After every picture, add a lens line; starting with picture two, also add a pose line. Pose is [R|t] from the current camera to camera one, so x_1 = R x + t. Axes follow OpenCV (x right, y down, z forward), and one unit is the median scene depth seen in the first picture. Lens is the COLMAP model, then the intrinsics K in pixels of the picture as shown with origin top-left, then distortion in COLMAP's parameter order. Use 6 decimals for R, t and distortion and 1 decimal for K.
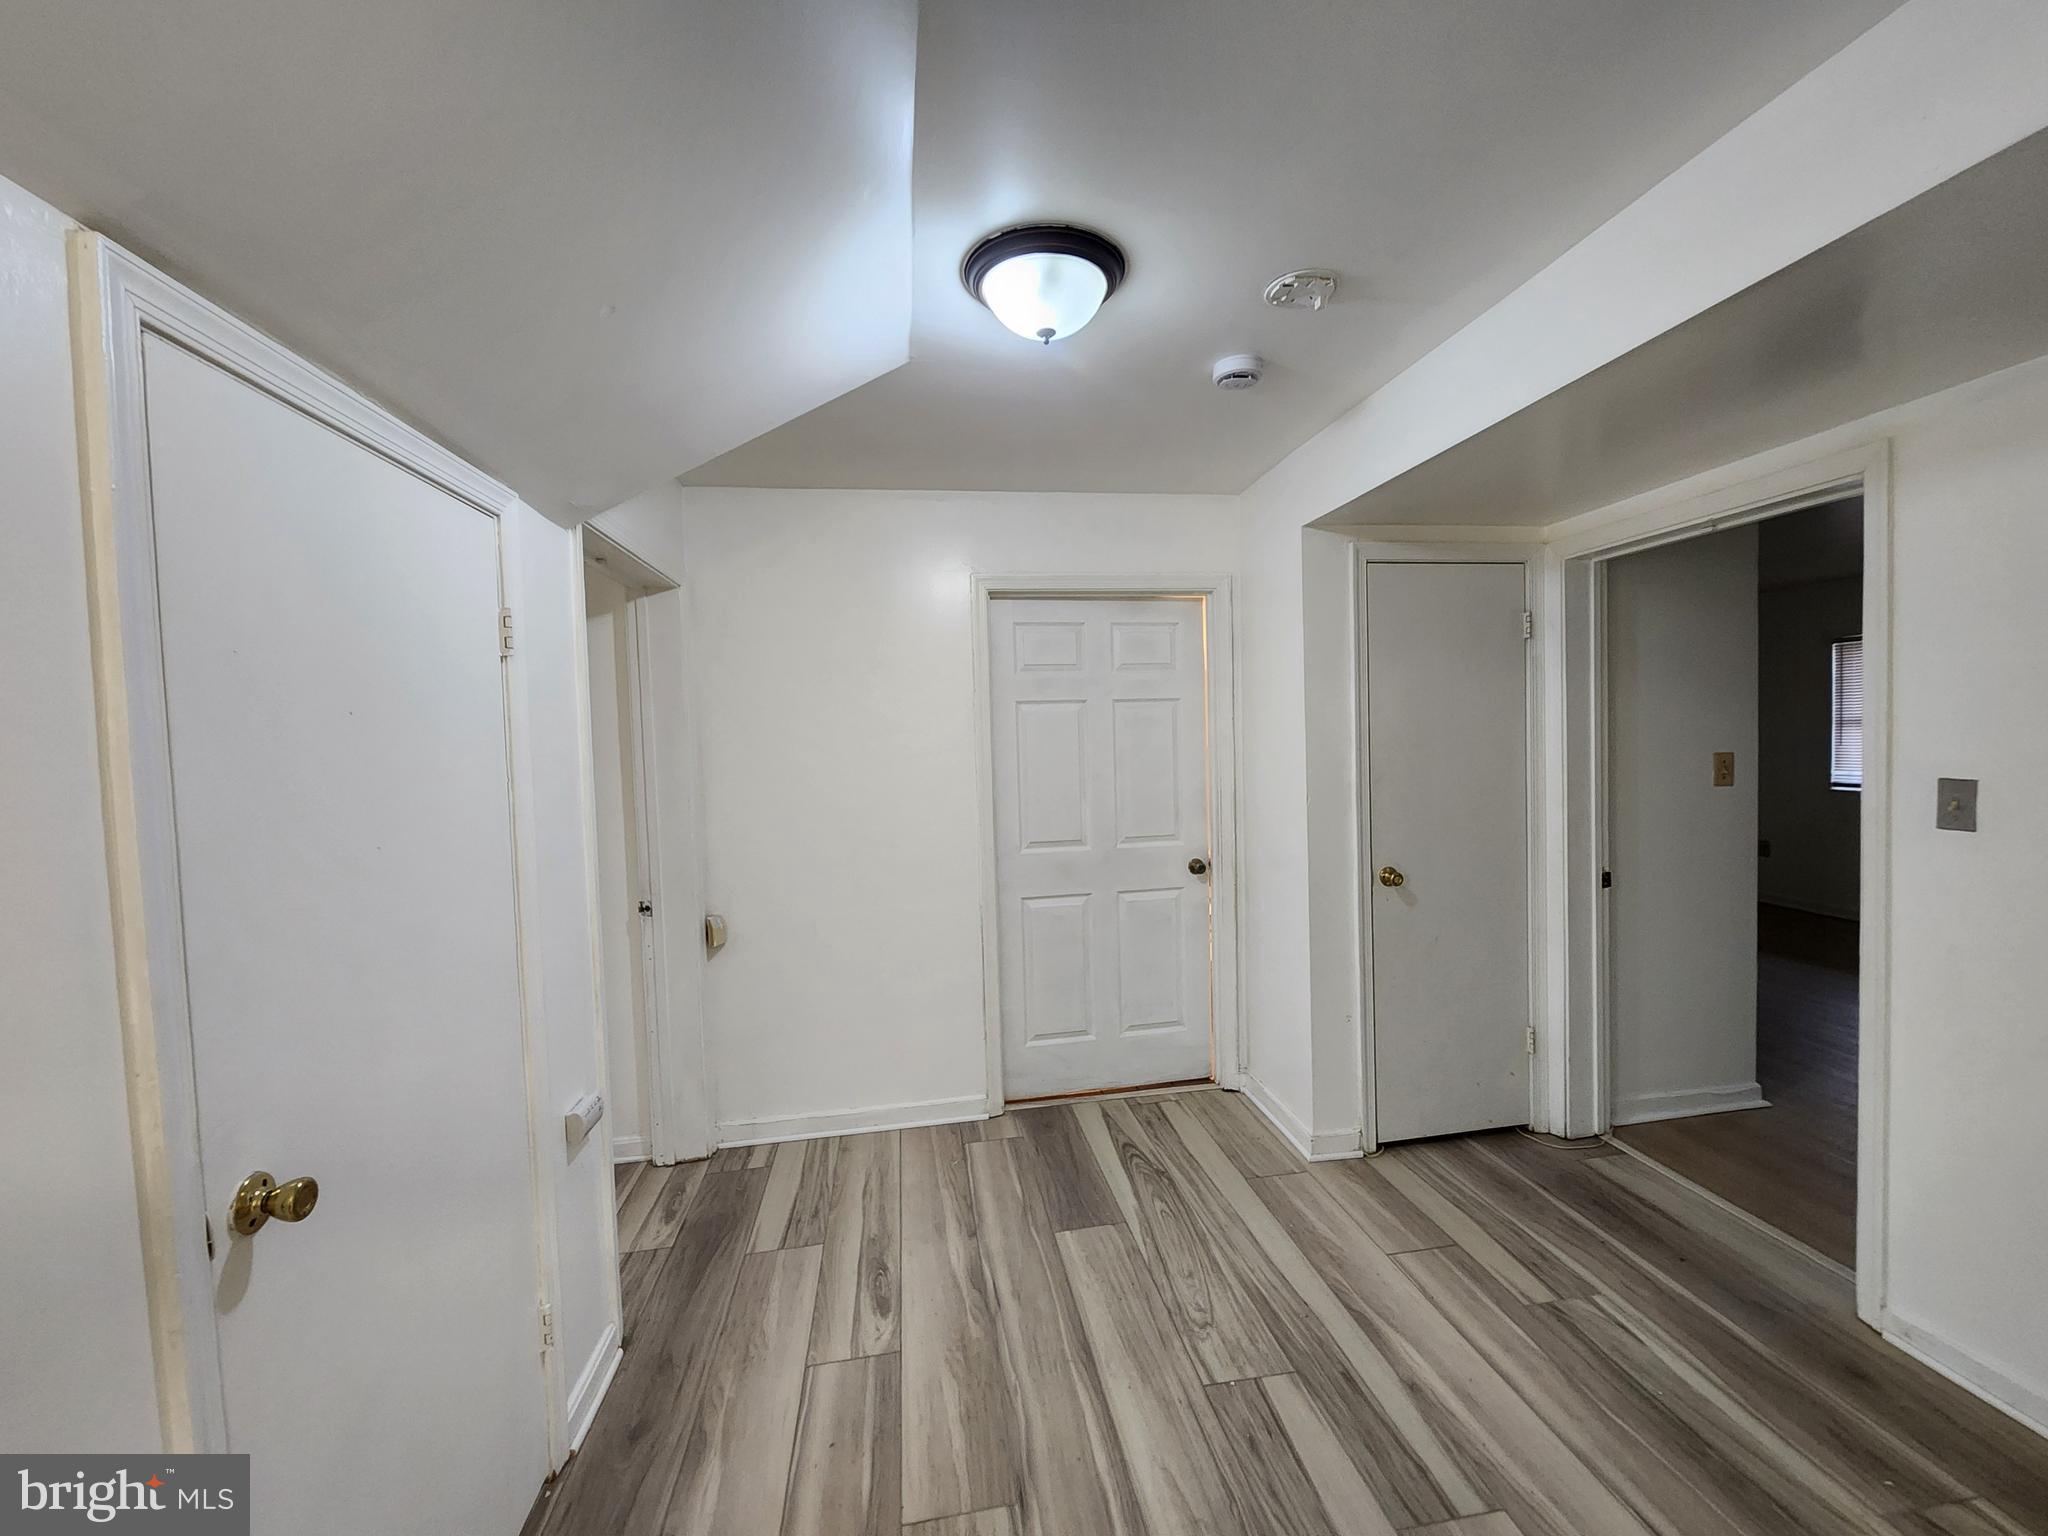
lens RADIAL K [[834.7, 0, 1042.6], [0, 834.7, 770.1], [0, 0, 1]] dist [-0.003287, 0.000581]
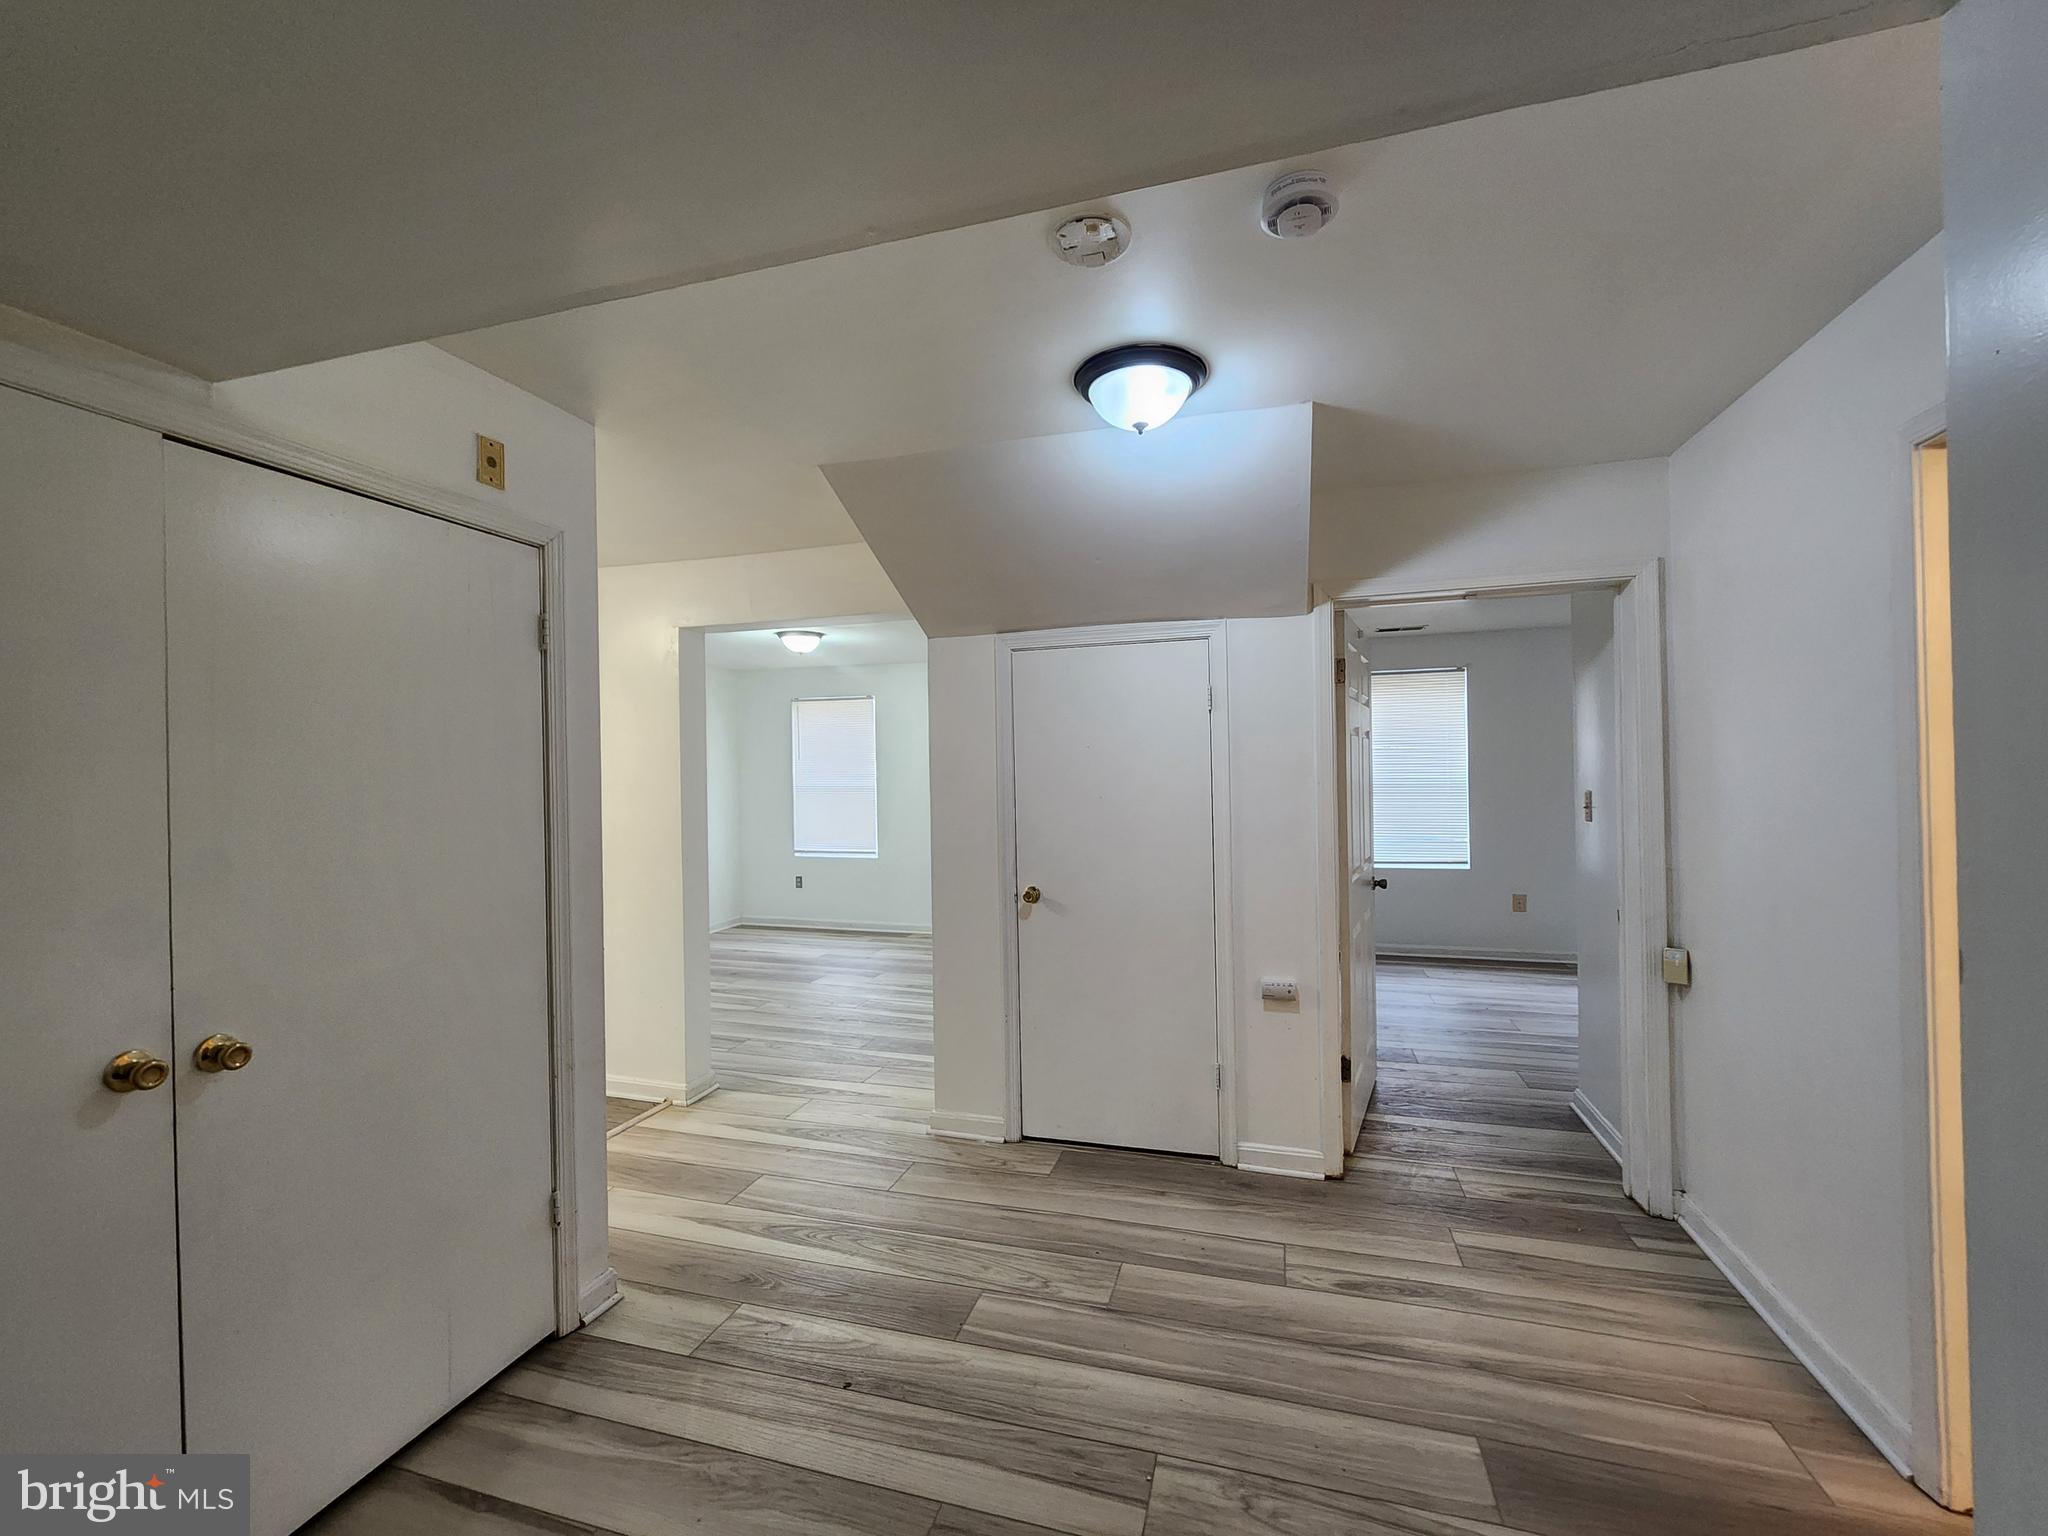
lens RADIAL K [[834.7, 0, 1042.2], [0, 834.7, 768.1], [0, 0, 1]] dist [-0.003287, 0.000581]
pose [[-0.431484, 0.031202, -0.901581, 0.977607], [-0.006376, 0.999271, 0.037634, -0.057168], [0.902098, 0.021987, -0.430971, 1.164387]]
